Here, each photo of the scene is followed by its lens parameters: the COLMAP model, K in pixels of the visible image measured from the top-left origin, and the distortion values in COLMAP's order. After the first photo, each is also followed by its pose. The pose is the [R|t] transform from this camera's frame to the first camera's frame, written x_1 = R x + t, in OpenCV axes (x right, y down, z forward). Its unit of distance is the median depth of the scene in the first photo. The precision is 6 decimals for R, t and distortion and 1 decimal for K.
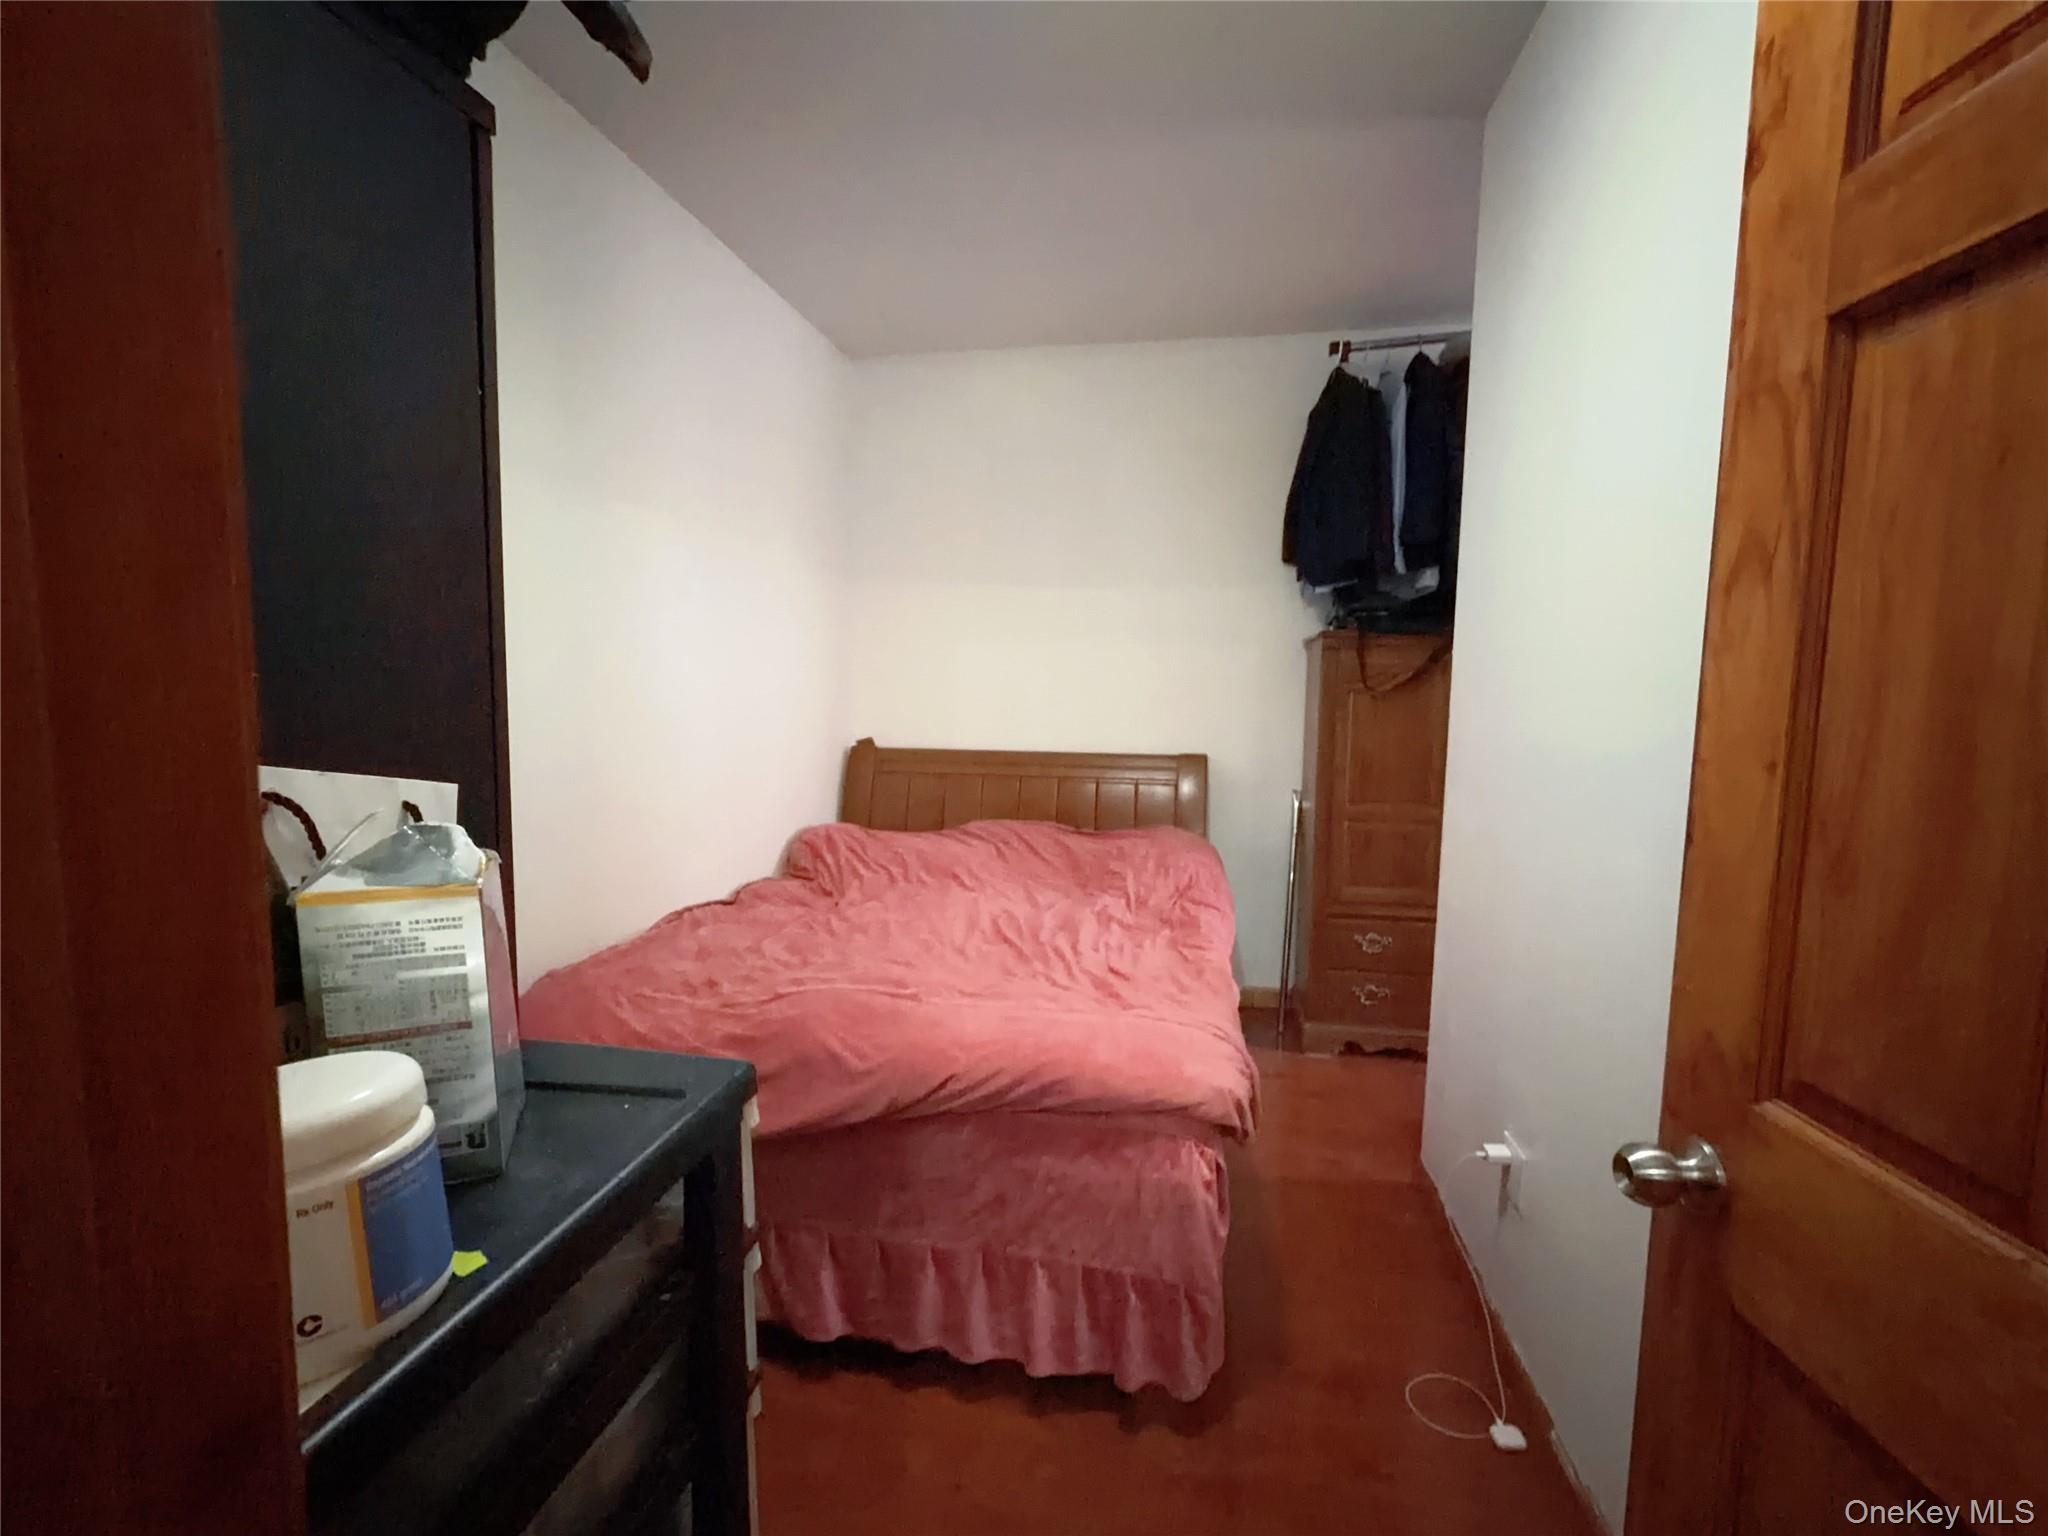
lens RADIAL K [[904.1, 0, 1023.7], [0, 904.1, 778.8], [0, 0, 1]] dist [0.000984, 0.000204]
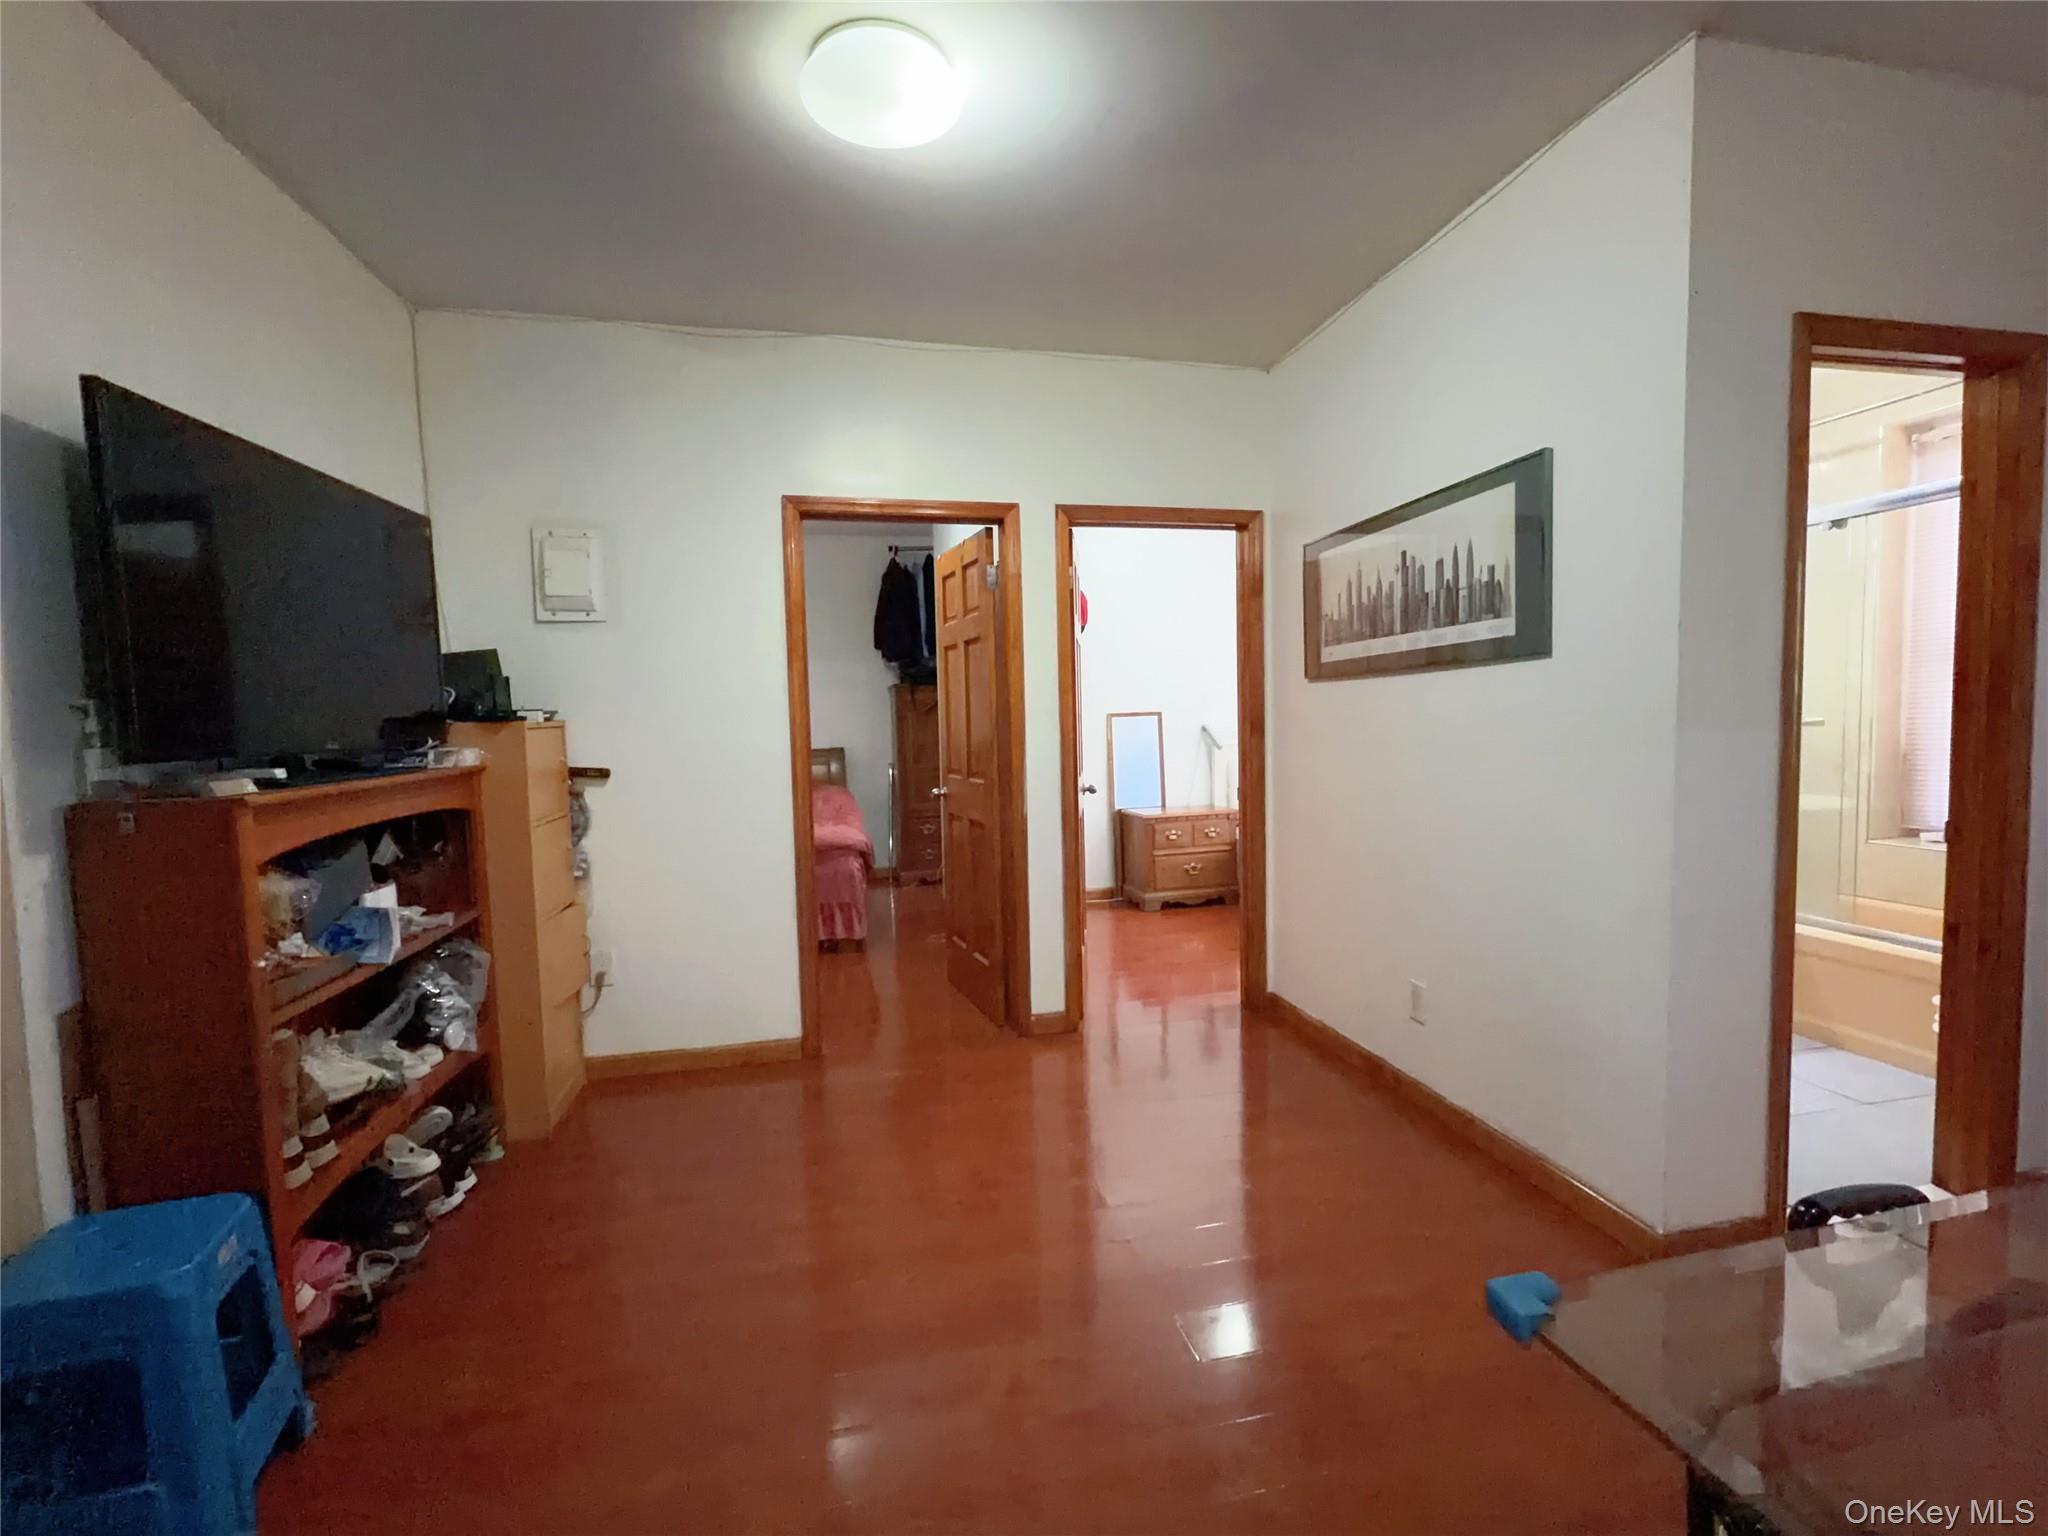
lens RADIAL K [[904.1, 0, 1025.0], [0, 904.1, 775.8], [0, 0, 1]] dist [0.000984, 0.000204]
pose [[0.915282, -0.062232, 0.397976, -0.237142], [0.077927, 0.996685, -0.023368, 0.119727], [-0.395203, 0.052401, 0.917098, -1.013653]]
